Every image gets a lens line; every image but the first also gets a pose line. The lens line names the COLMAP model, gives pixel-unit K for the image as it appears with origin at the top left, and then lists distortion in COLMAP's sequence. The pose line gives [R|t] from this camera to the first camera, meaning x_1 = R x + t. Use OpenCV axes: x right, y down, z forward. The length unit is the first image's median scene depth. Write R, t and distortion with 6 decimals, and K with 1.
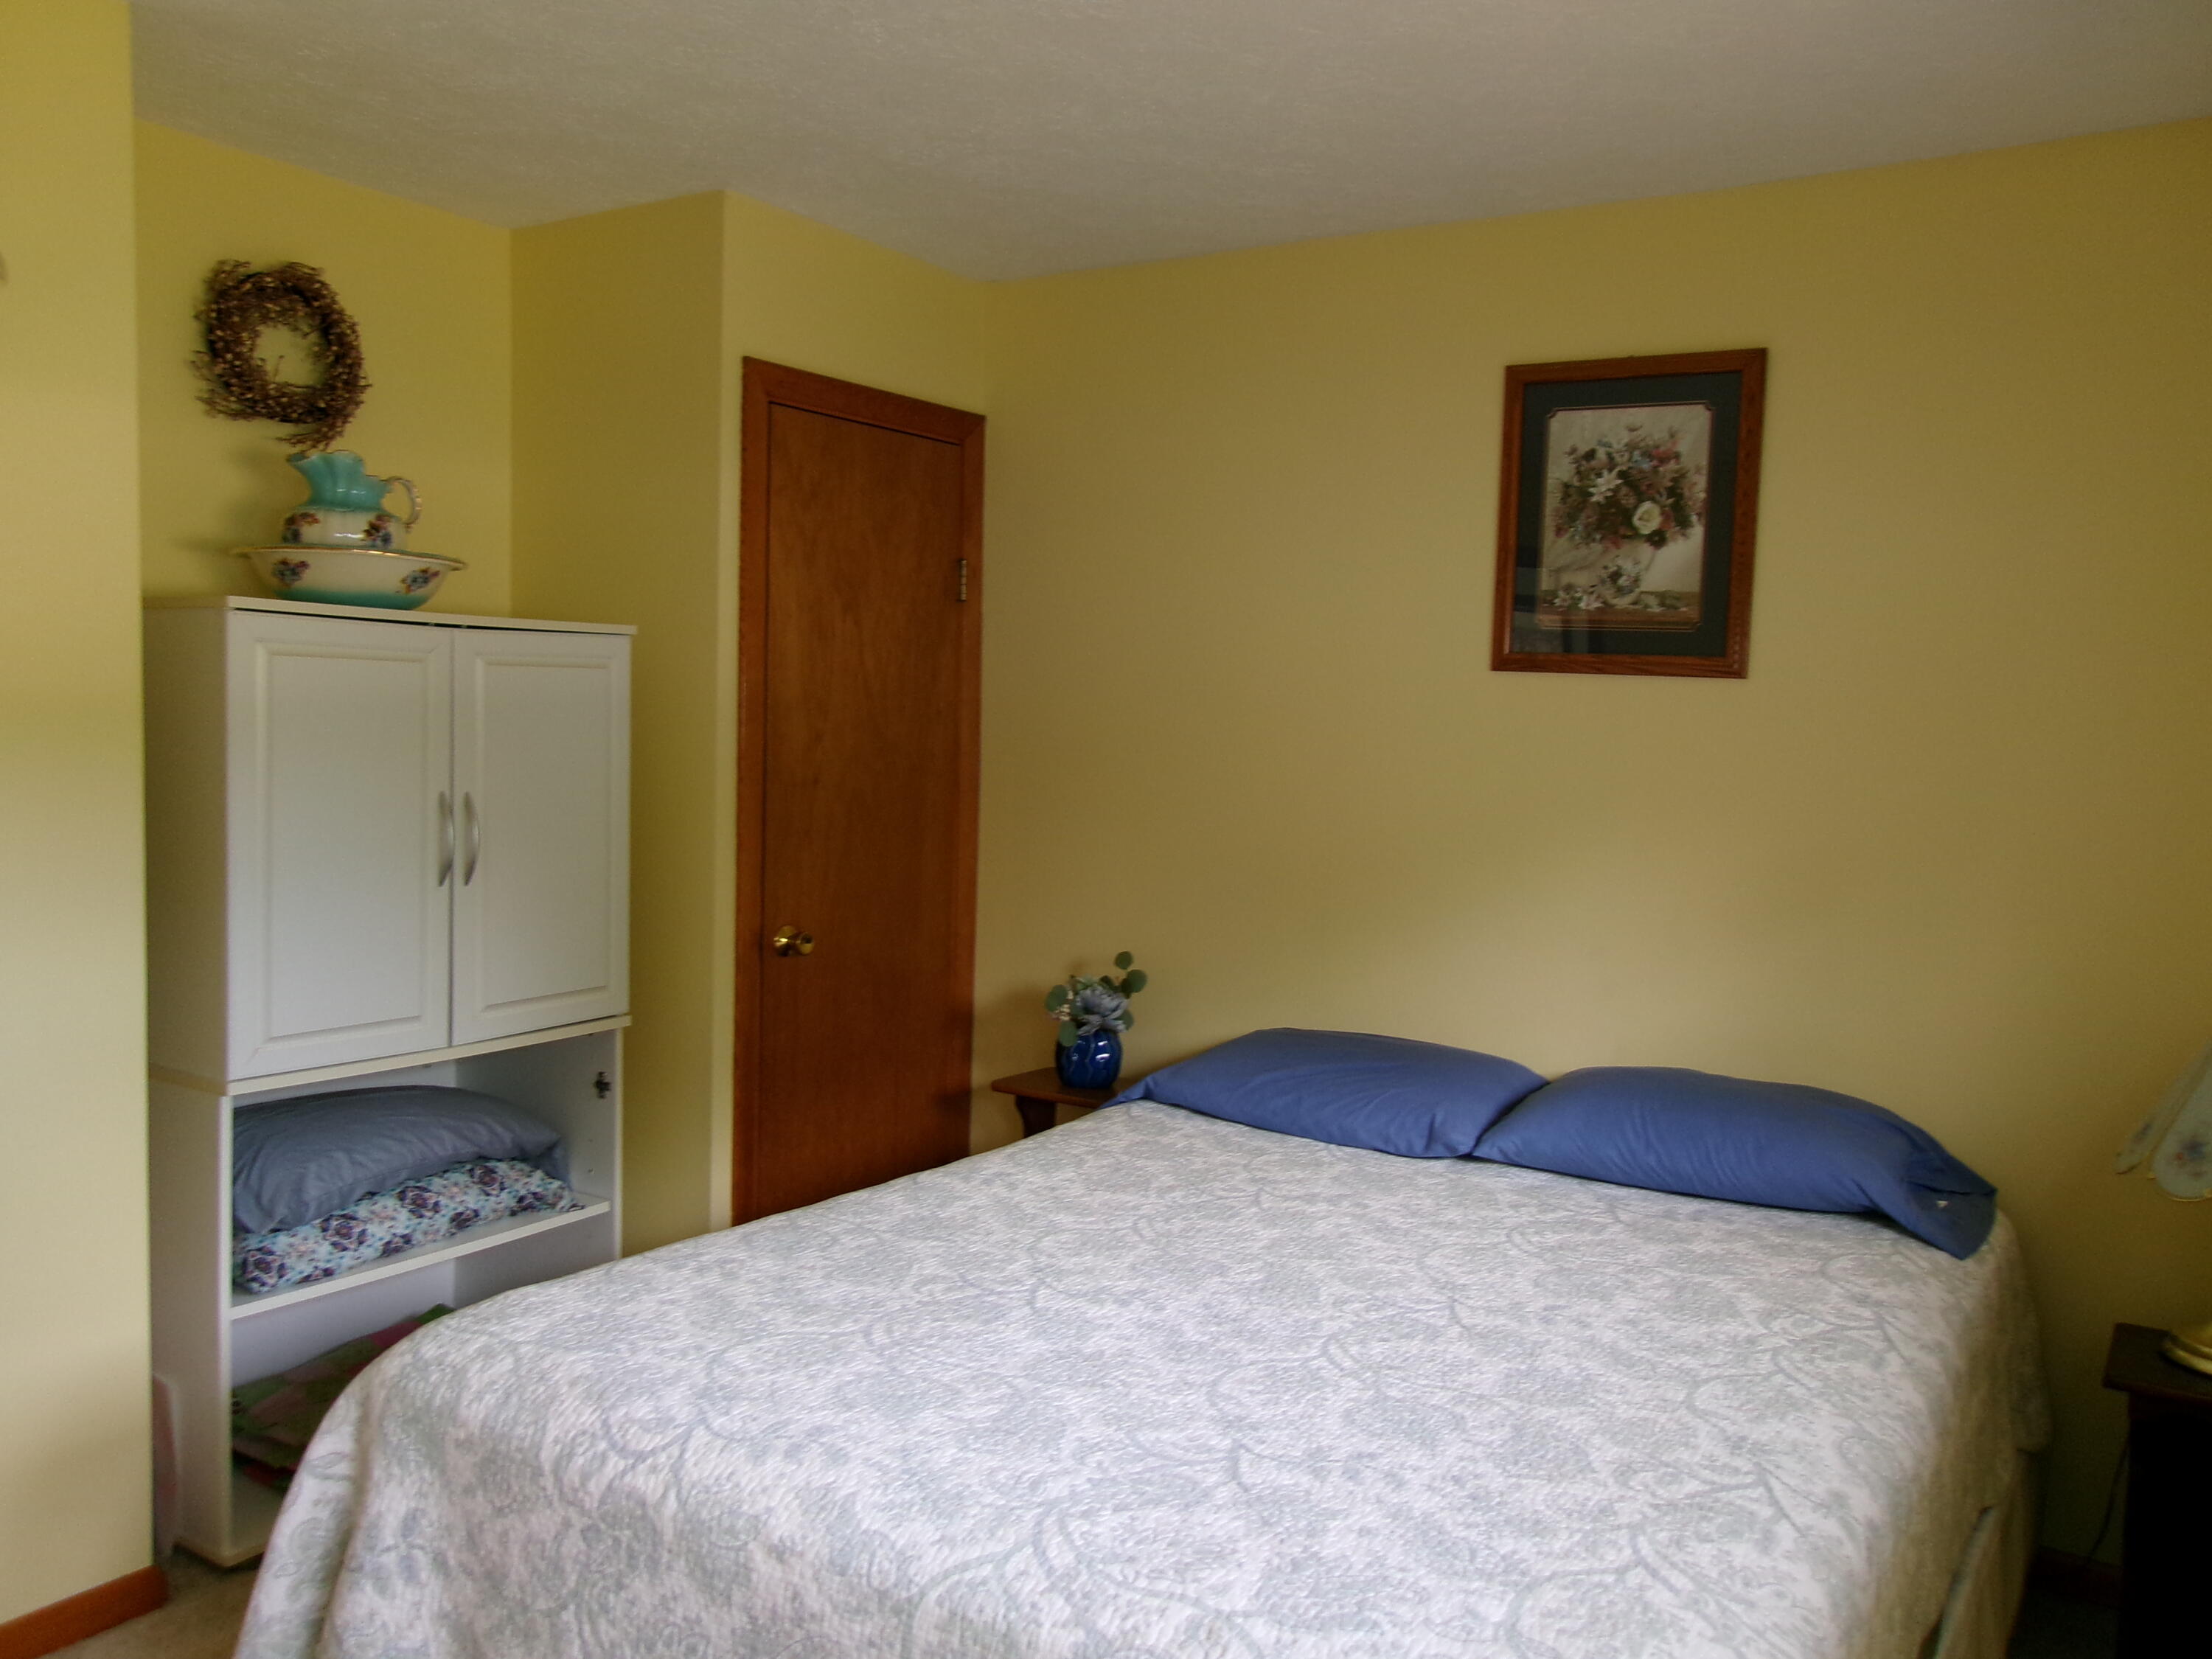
lens RADIAL K [[1715.3, 0, 1113.3], [0, 1715.3, 810.7], [0, 0, 1]] dist [-0.022905, 0.052430]
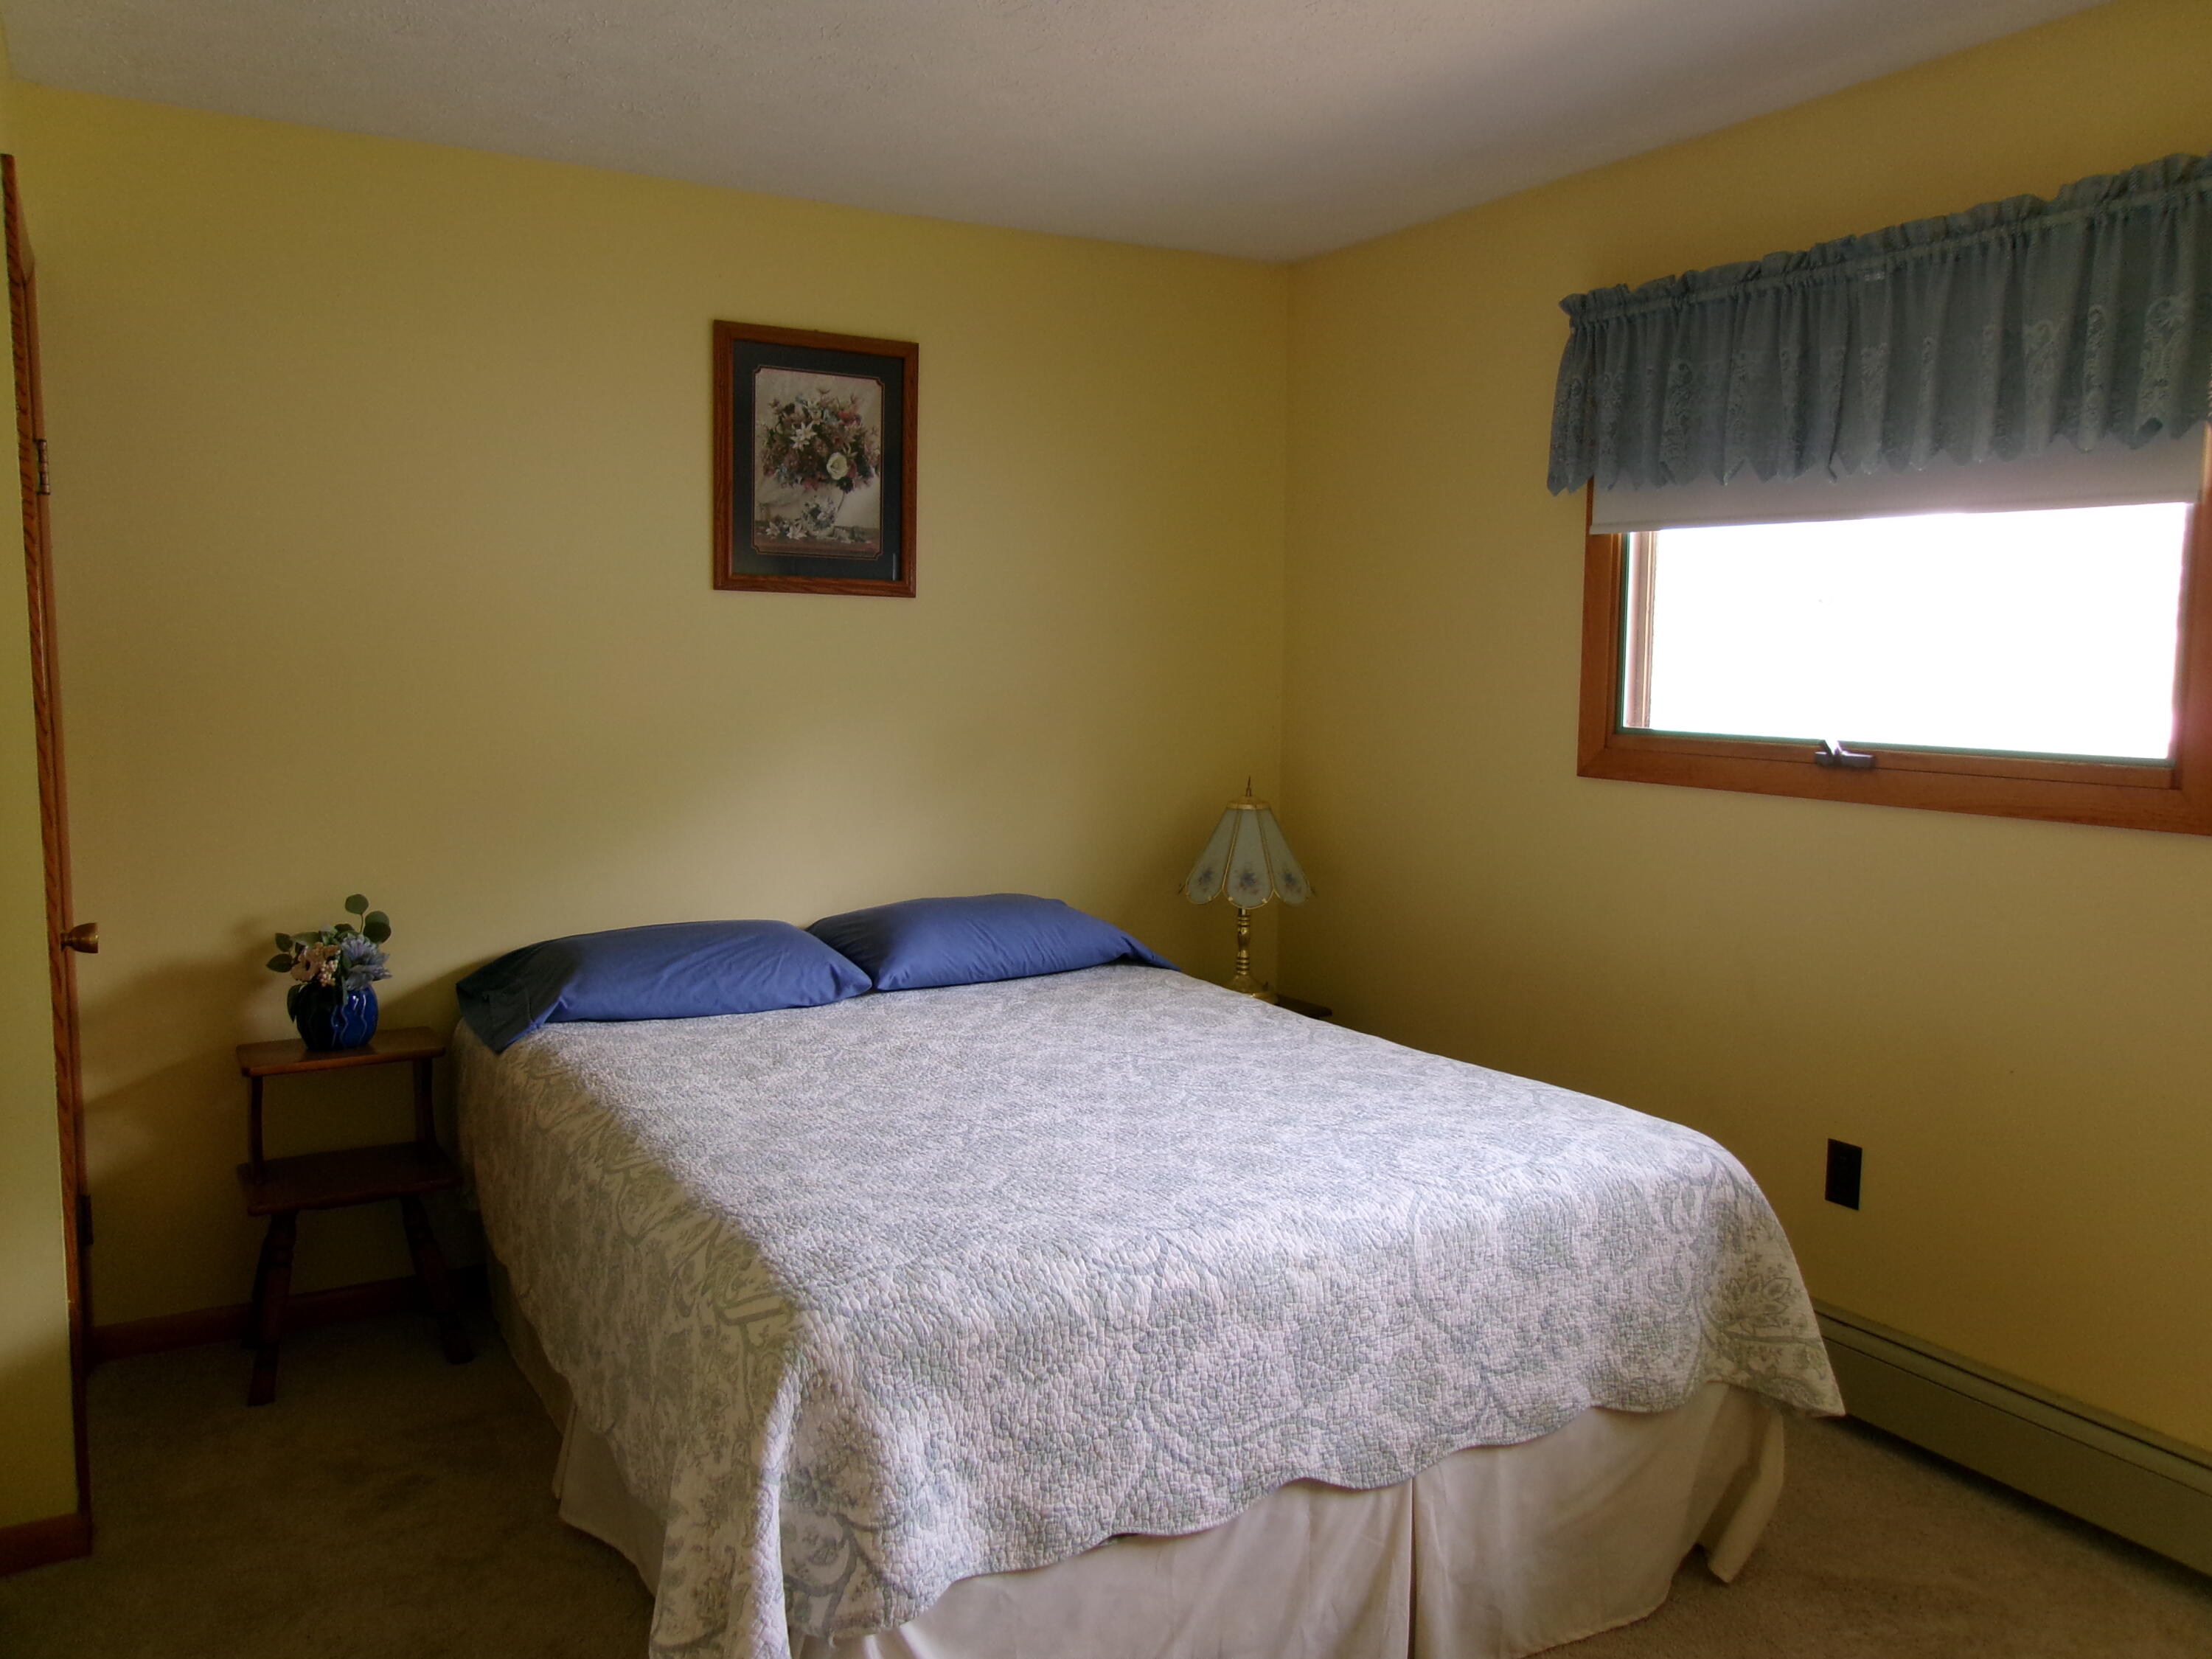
lens RADIAL K [[1715.3, 0, 1074.1], [0, 1715.3, 821.4], [0, 0, 1]] dist [-0.022905, 0.052430]
pose [[0.475059, -0.114624, 0.872457, -0.767600], [0.060021, 0.993392, 0.097830, -0.029405], [-0.877905, 0.005891, 0.478799, 0.280112]]
